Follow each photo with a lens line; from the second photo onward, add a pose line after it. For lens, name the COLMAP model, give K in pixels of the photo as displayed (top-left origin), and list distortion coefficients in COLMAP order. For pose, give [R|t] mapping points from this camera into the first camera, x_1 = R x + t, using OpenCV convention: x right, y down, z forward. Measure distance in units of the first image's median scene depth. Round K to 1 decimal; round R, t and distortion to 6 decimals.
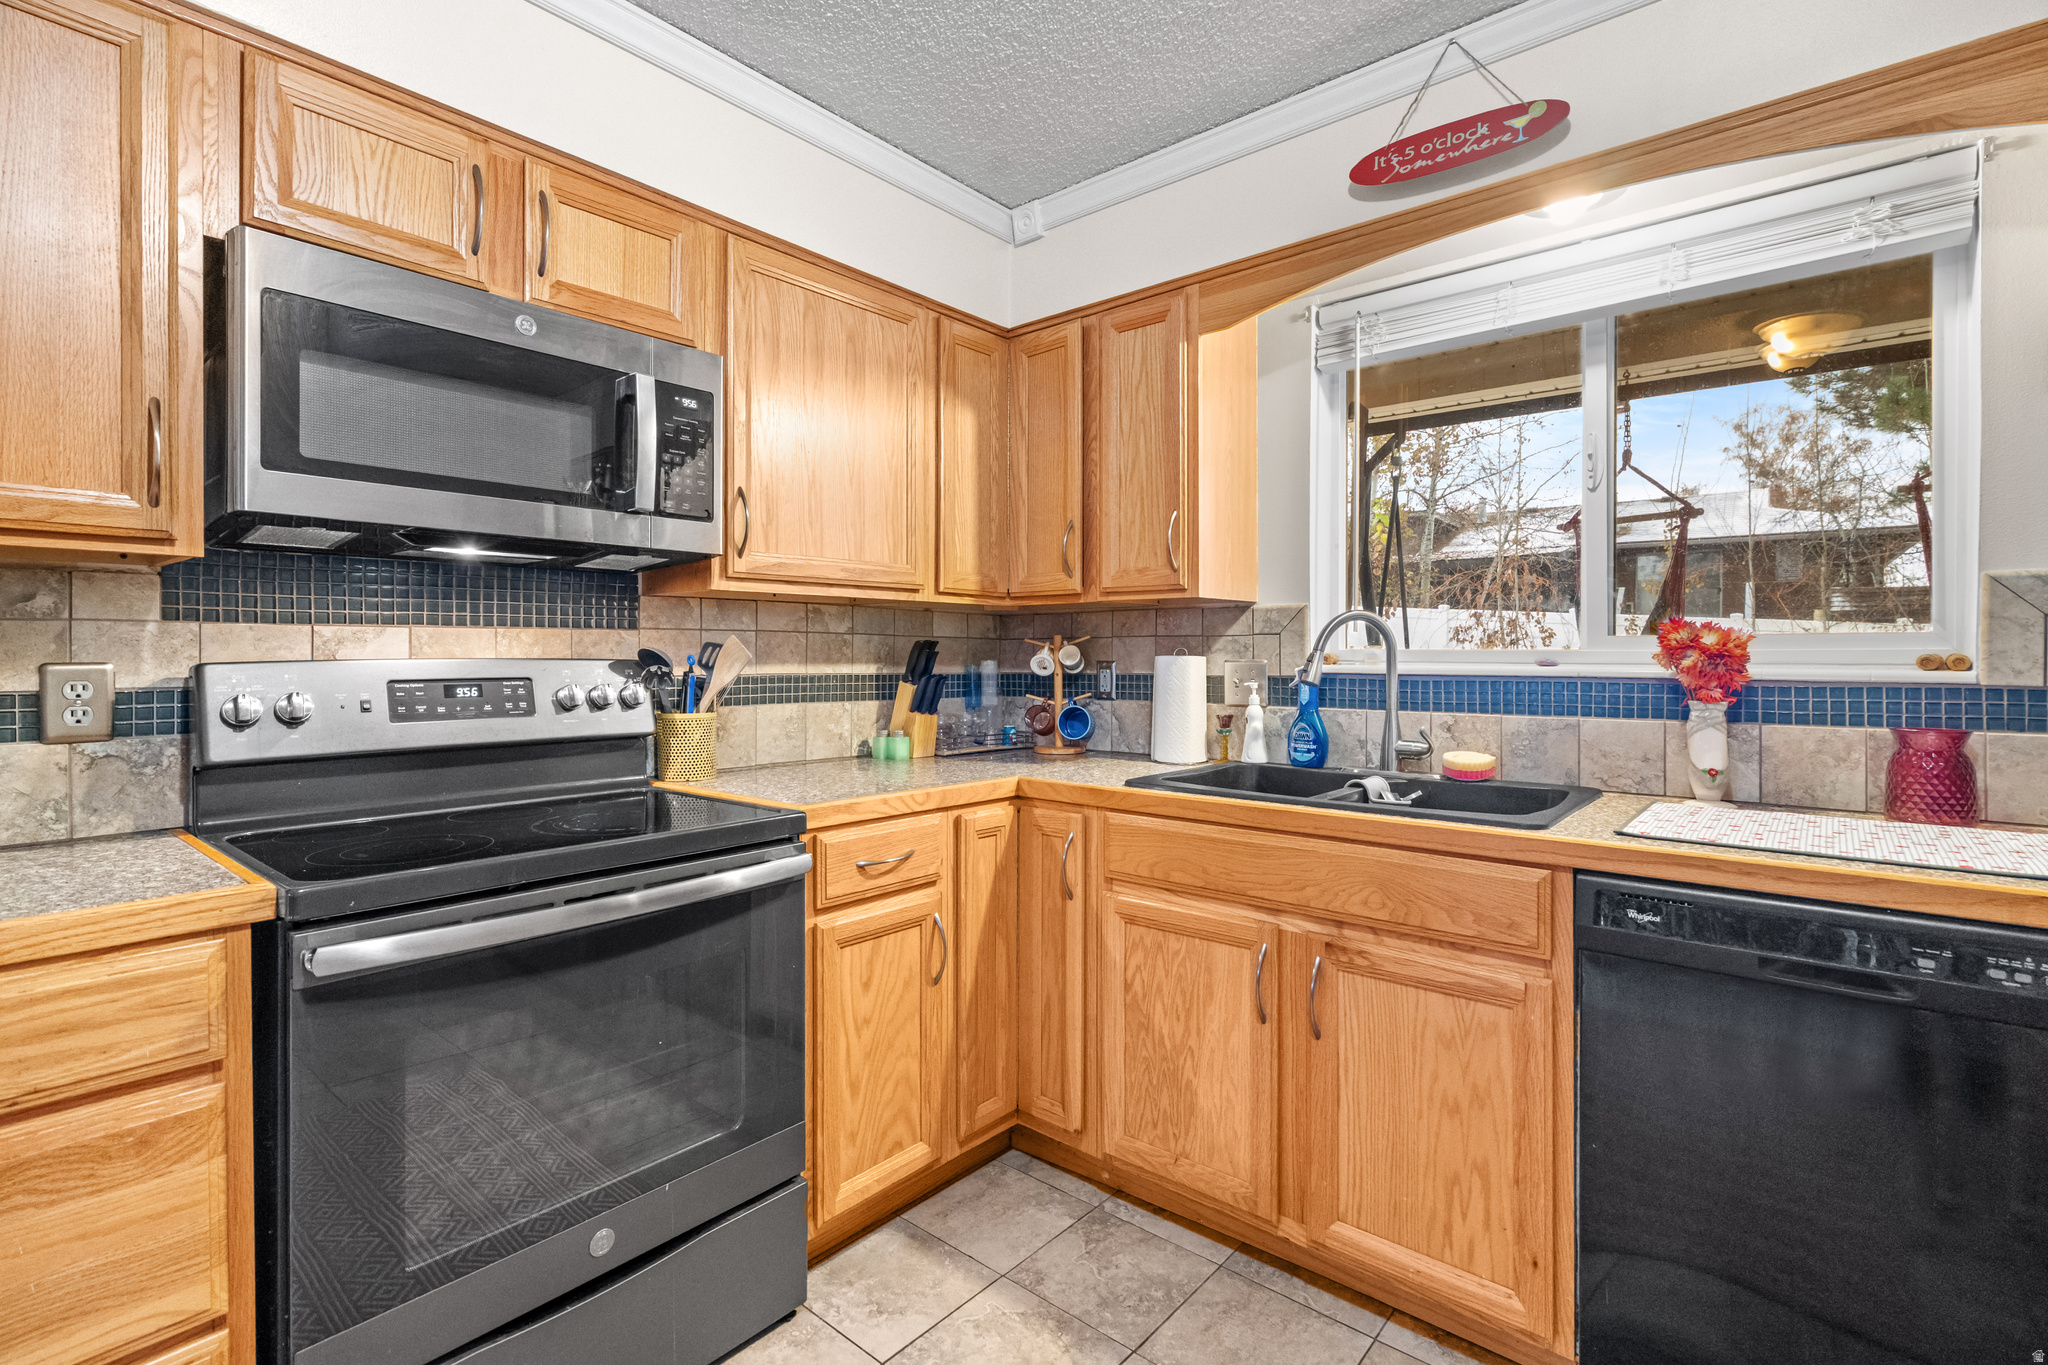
lens RADIAL K [[935.0, 0, 1027.9], [0, 935.0, 648.3], [0, 0, 1]] dist [-0.002193, 0.000784]
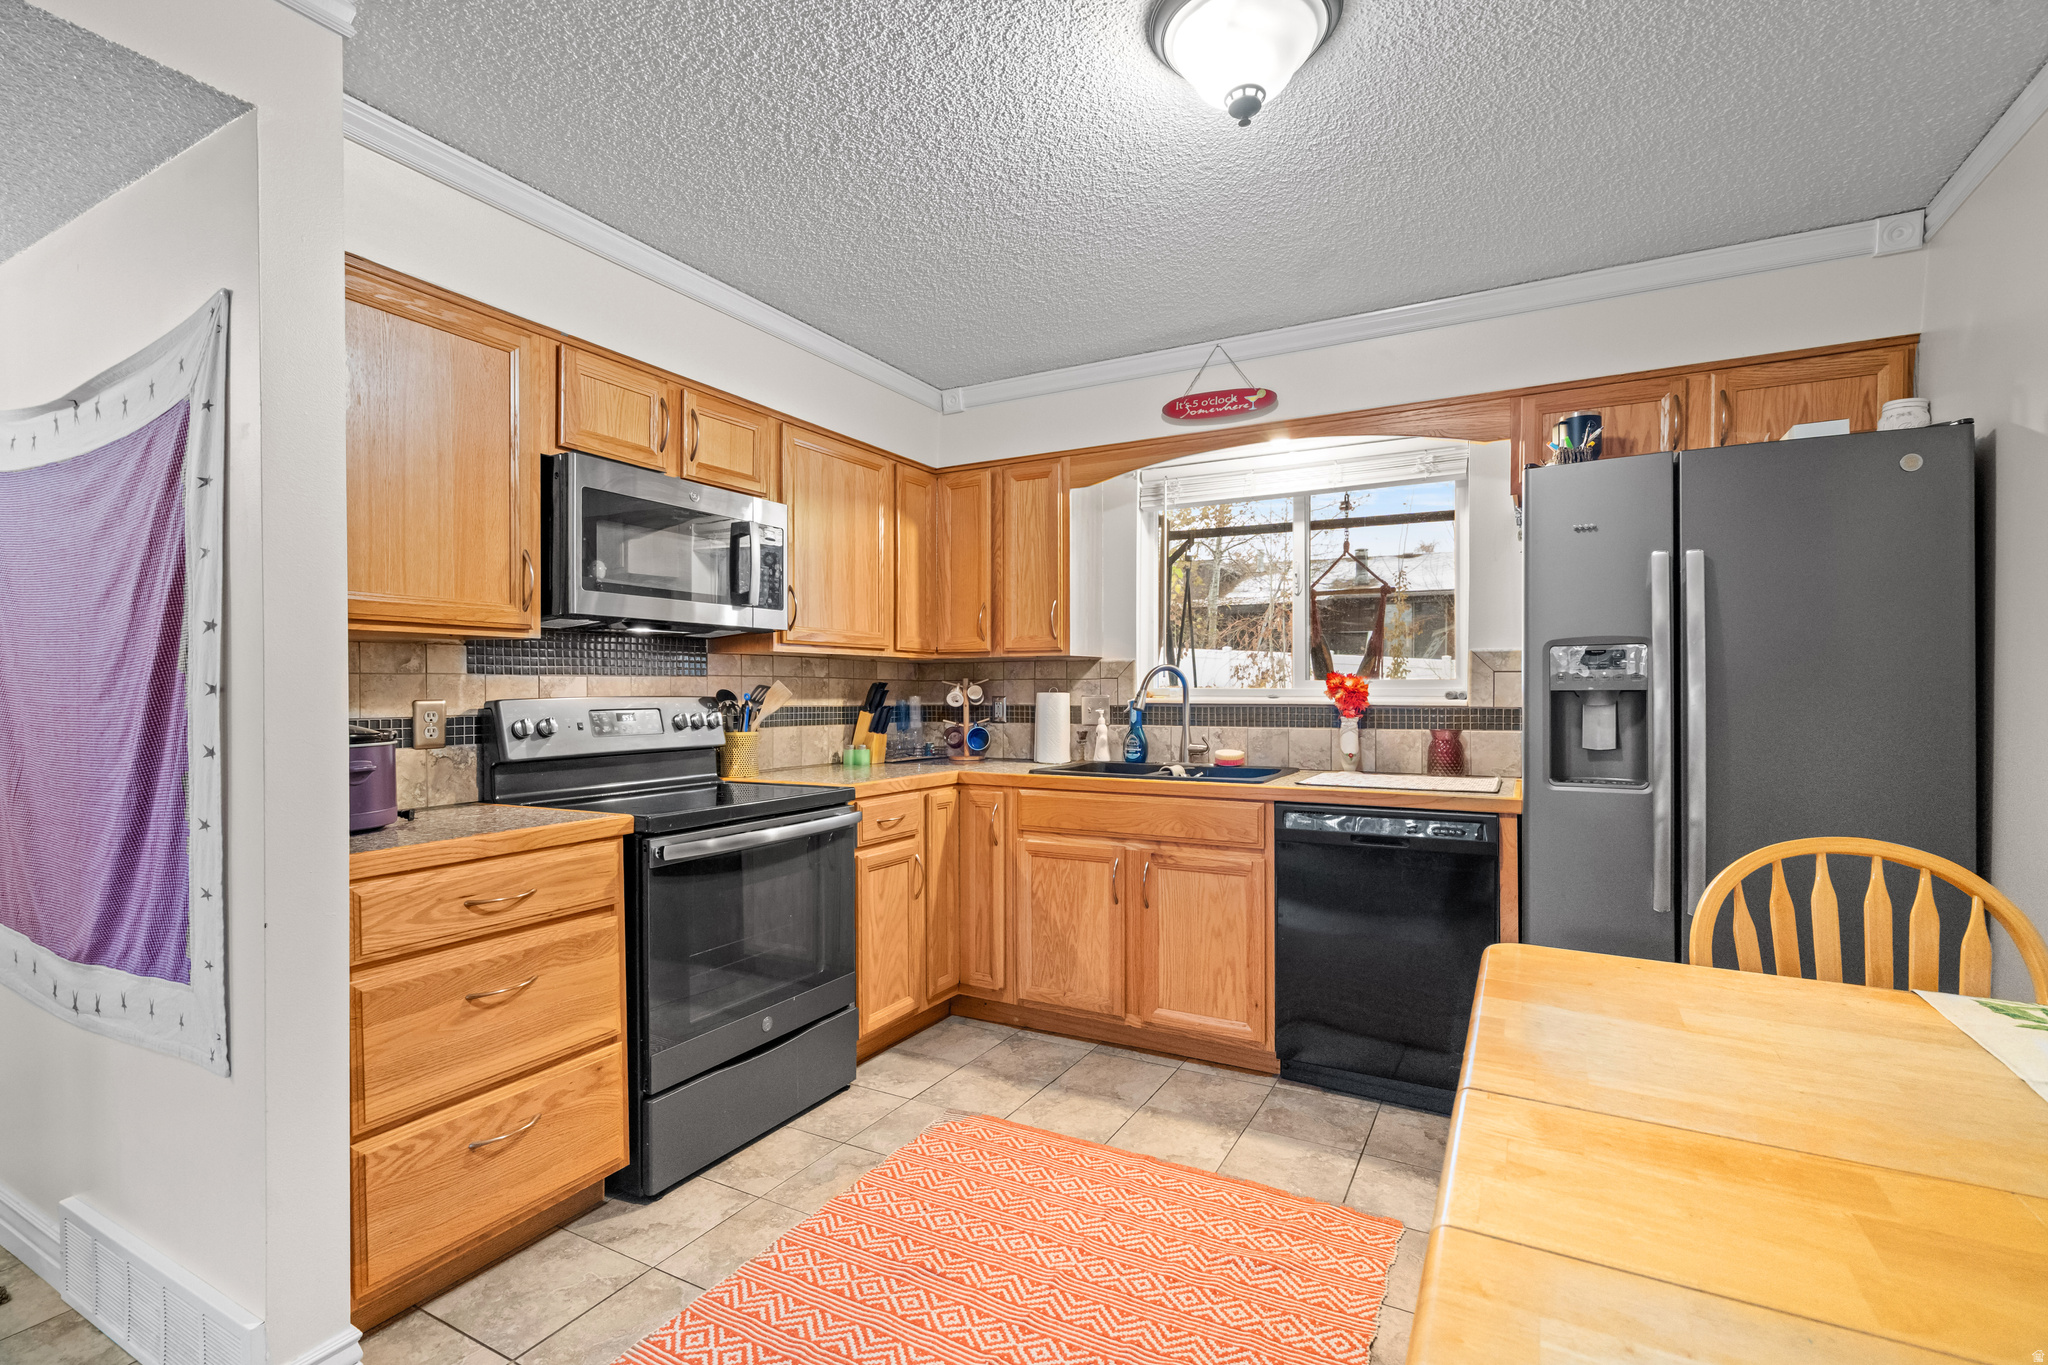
lens RADIAL K [[929.2, 0, 1023.2], [0, 929.2, 679.9], [0, 0, 1]] dist [-0.003218, 0.000923]
pose [[0.980106, -0.000316, 0.198473, -0.234986], [0.001025, 0.999993, -0.003468, -0.009332], [-0.198471, 0.003602, 0.980100, -0.594802]]
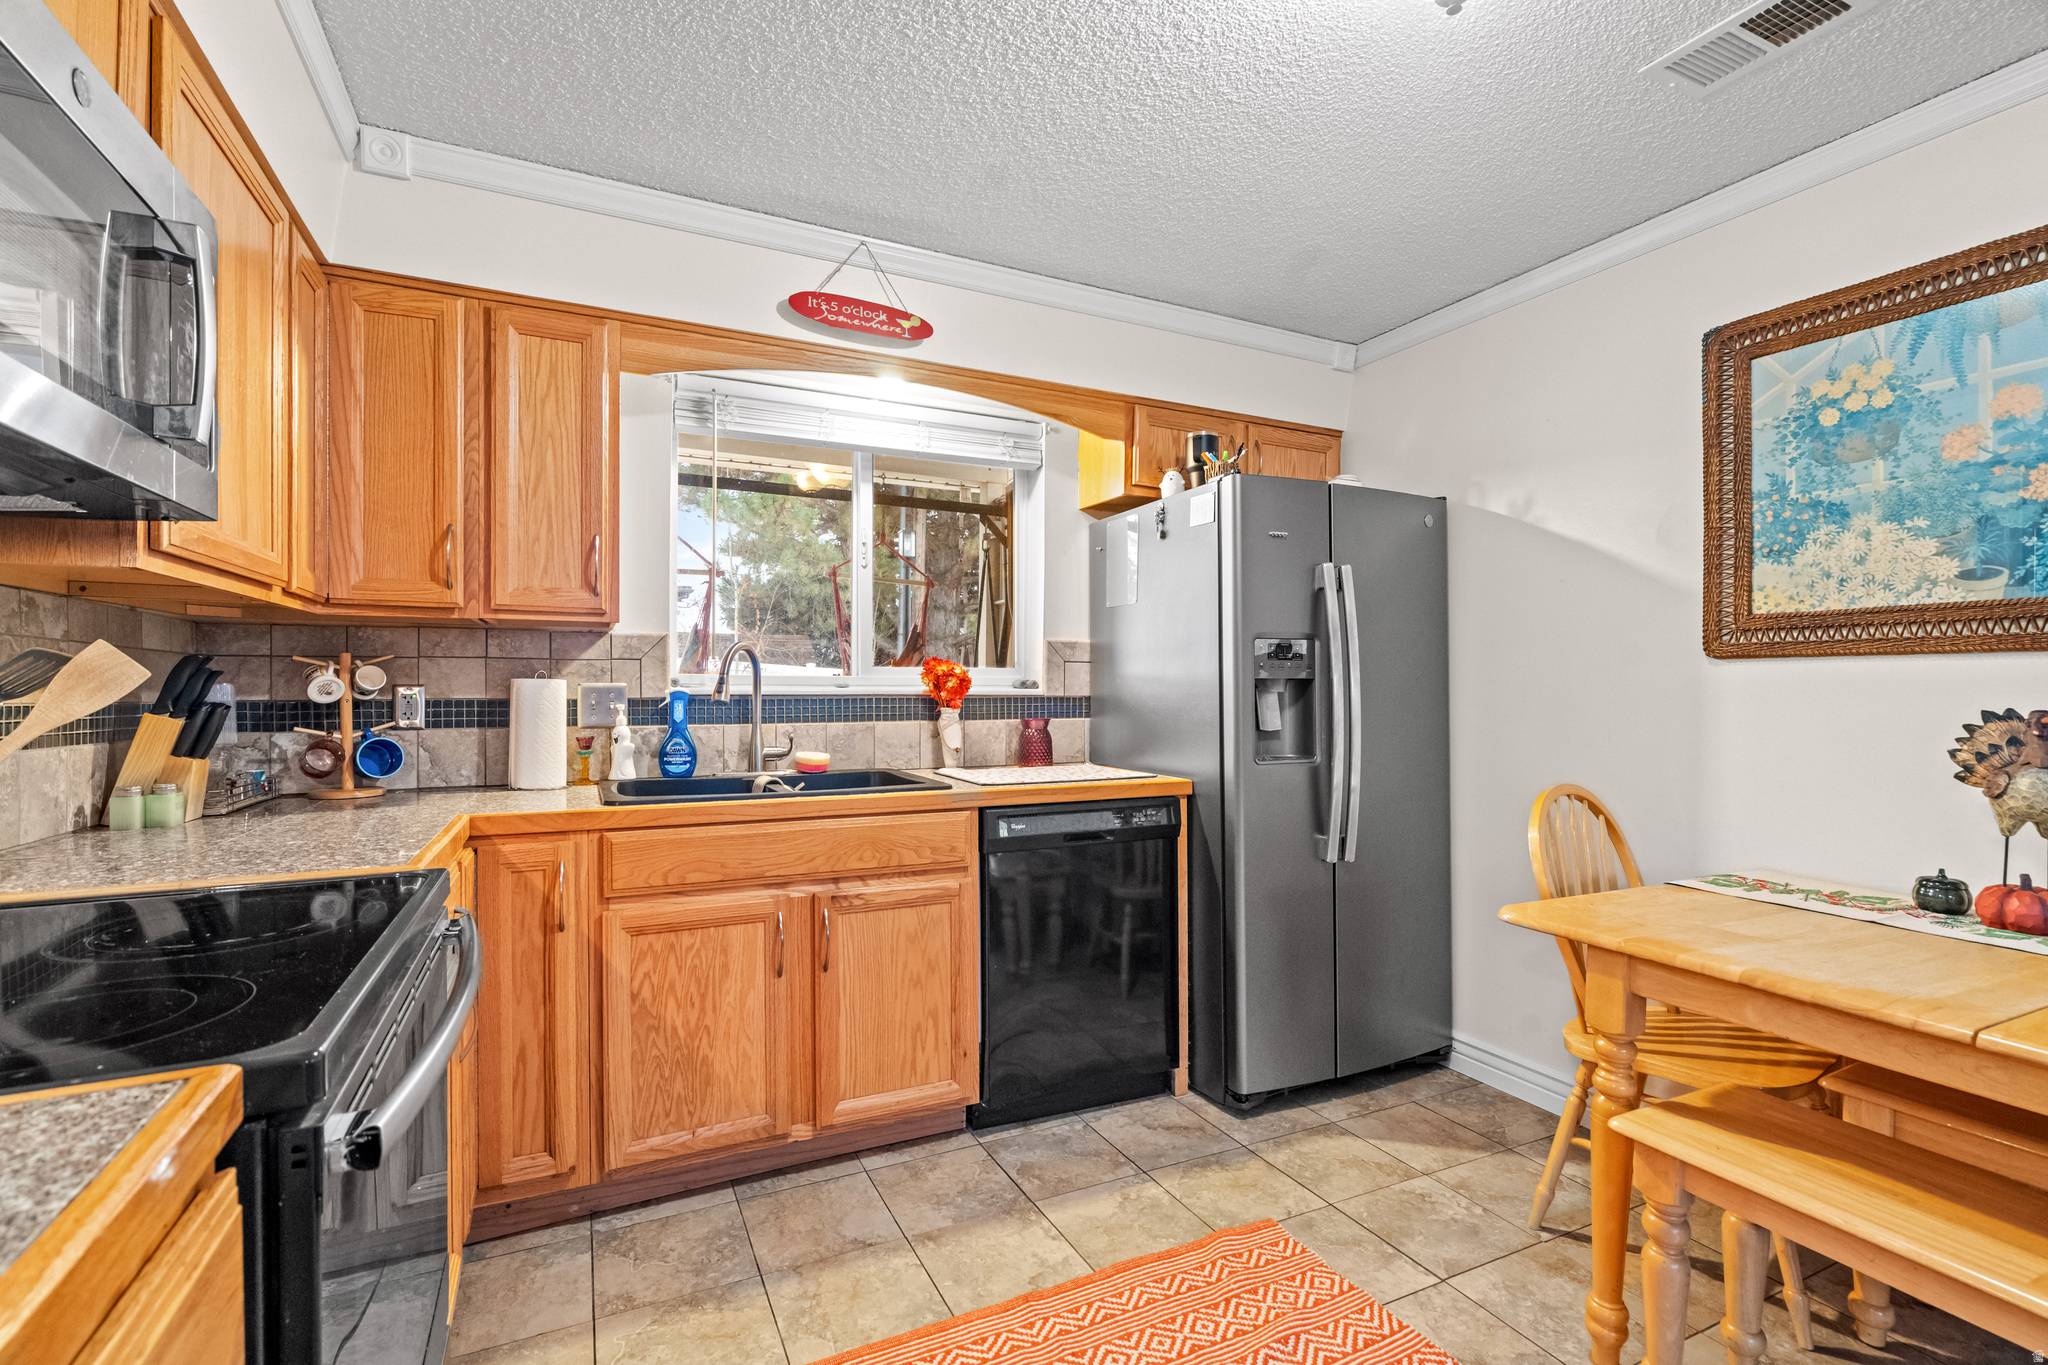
lens RADIAL K [[929.2, 0, 1023.2], [0, 929.2, 679.9], [0, 0, 1]] dist [-0.003218, 0.000923]
pose [[0.406818, 0.006501, 0.913486, -0.661852], [-0.008842, 0.999956, -0.003179, 0.009853], [-0.913466, -0.006784, 0.406857, 0.190351]]
